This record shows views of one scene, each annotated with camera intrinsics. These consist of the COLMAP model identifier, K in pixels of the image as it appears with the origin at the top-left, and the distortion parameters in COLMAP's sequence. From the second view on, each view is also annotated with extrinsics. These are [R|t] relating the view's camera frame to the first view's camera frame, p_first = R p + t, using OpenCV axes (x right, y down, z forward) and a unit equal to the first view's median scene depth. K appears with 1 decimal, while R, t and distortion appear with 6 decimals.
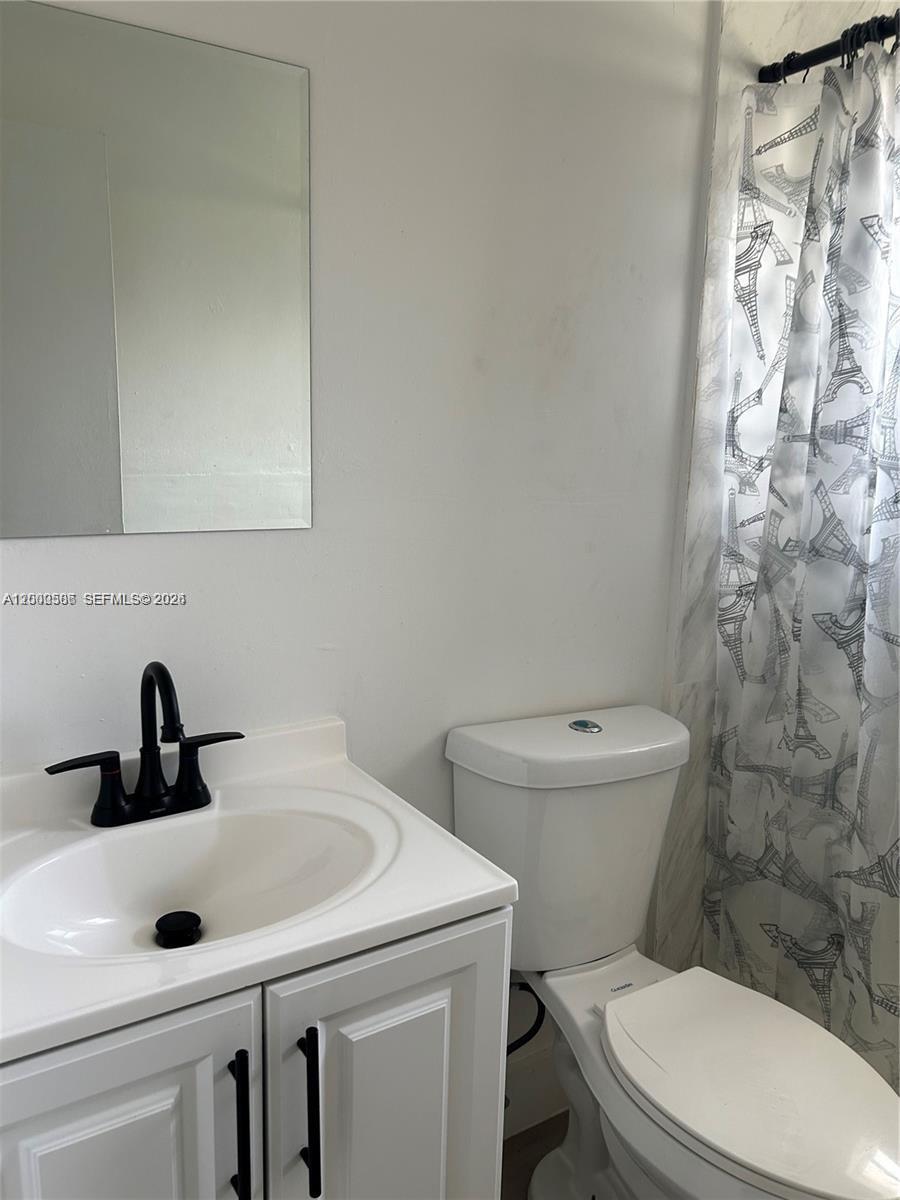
lens RADIAL K [[904.6, 0, 445.8], [0, 904.6, 610.2], [0, 0, 1]] dist [0.034197, -0.041910]
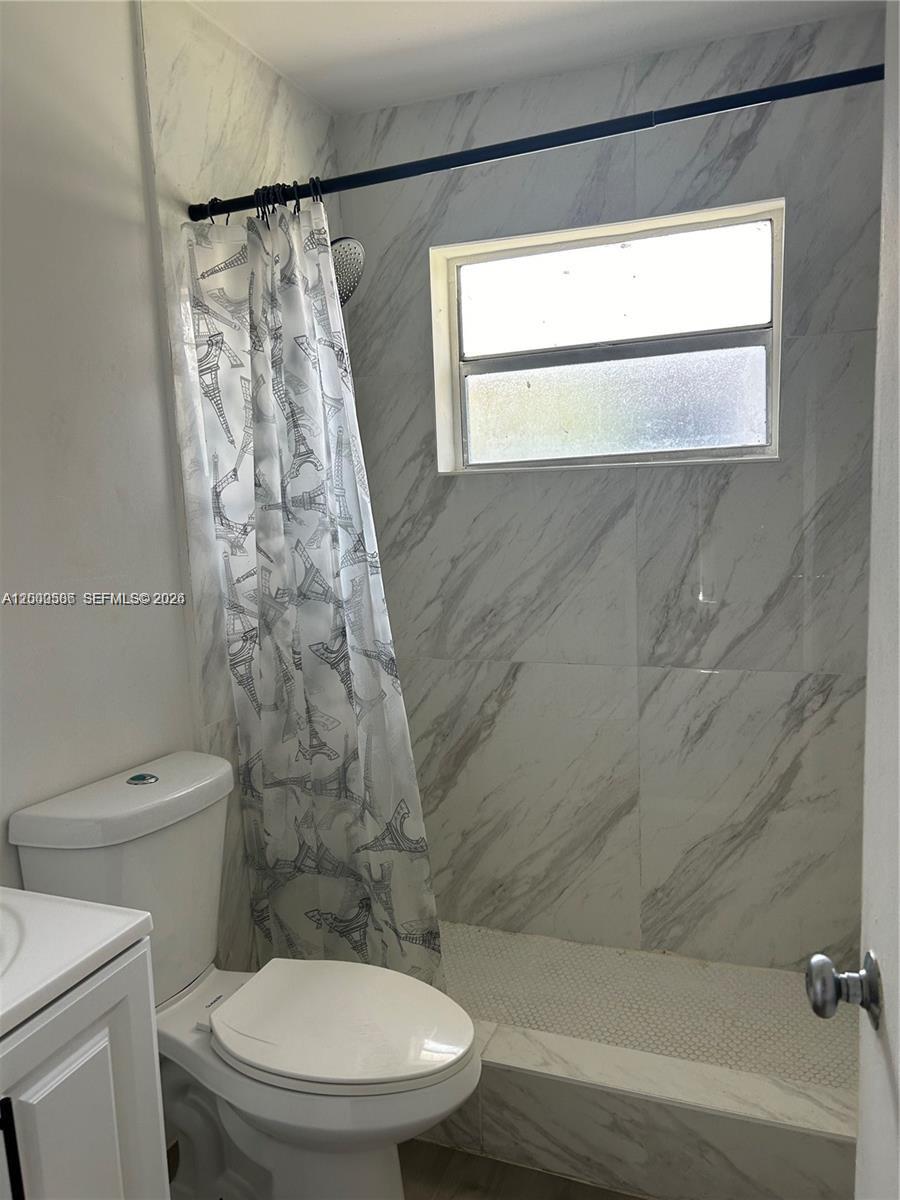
lens RADIAL K [[904.6, 0, 447.4], [0, 904.6, 601.0], [0, 0, 1]] dist [0.034197, -0.041910]
pose [[0.806538, -0.130164, 0.576675, -0.145841], [0.169897, 0.985344, -0.015212, -0.004539], [-0.566243, 0.110244, 0.816832, -0.121933]]
